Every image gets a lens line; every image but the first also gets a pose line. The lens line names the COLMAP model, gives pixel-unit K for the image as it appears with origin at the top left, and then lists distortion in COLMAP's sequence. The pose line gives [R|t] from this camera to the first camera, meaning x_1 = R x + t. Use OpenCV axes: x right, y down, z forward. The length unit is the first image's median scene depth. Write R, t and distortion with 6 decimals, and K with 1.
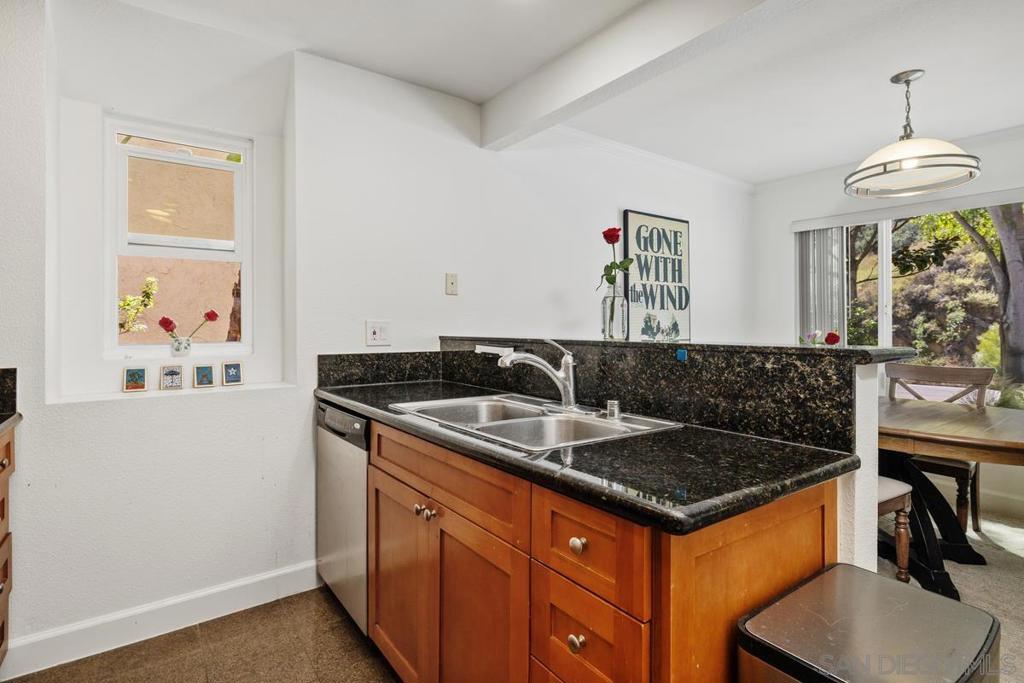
lens RADIAL K [[511.9, 0, 512.6], [0, 511.9, 326.1], [0, 0, 1]] dist [-0.031145, -0.000315]
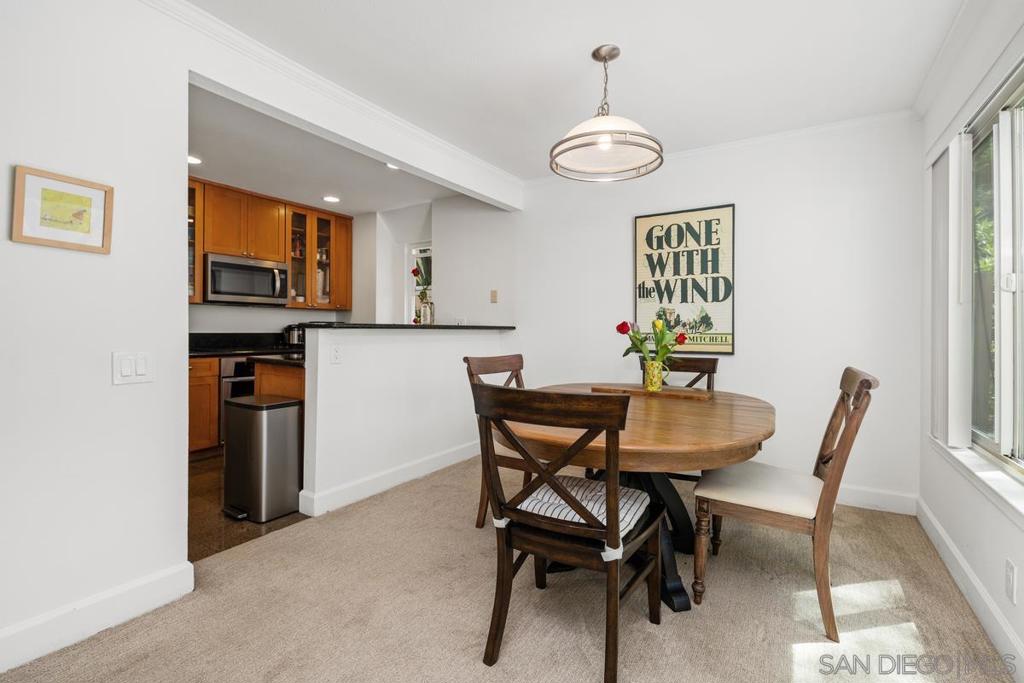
lens RADIAL K [[465.9, 0, 514.2], [0, 465.9, 330.4], [0, 0, 1]] dist [0.000541, -0.000011]
pose [[0.370329, 0.005908, -0.928882, 1.029497], [-0.007739, 0.999965, 0.003274, 0.021678], [0.928868, 0.005976, 0.370362, 0.347290]]
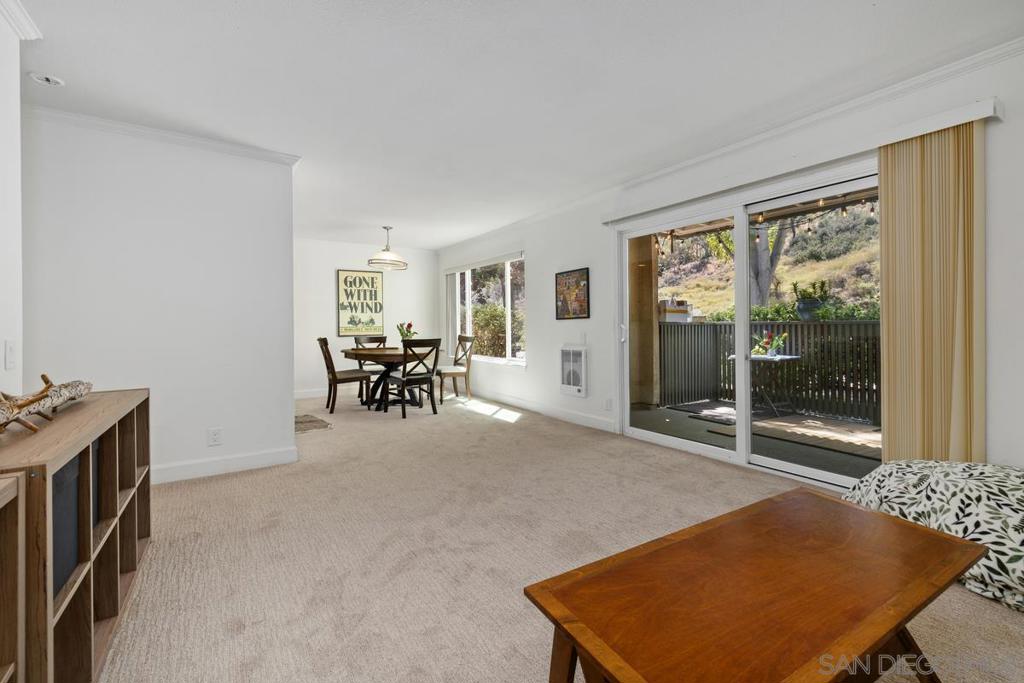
lens RADIAL K [[464.5, 0, 516.2], [0, 464.5, 323.8], [0, 0, 1]] dist [0.000484, 0.000047]
pose [[0.997278, -0.005586, -0.073521, 1.113605], [0.005121, 0.999966, -0.006520, 0.031290], [0.073555, 0.006126, 0.997272, -0.973108]]
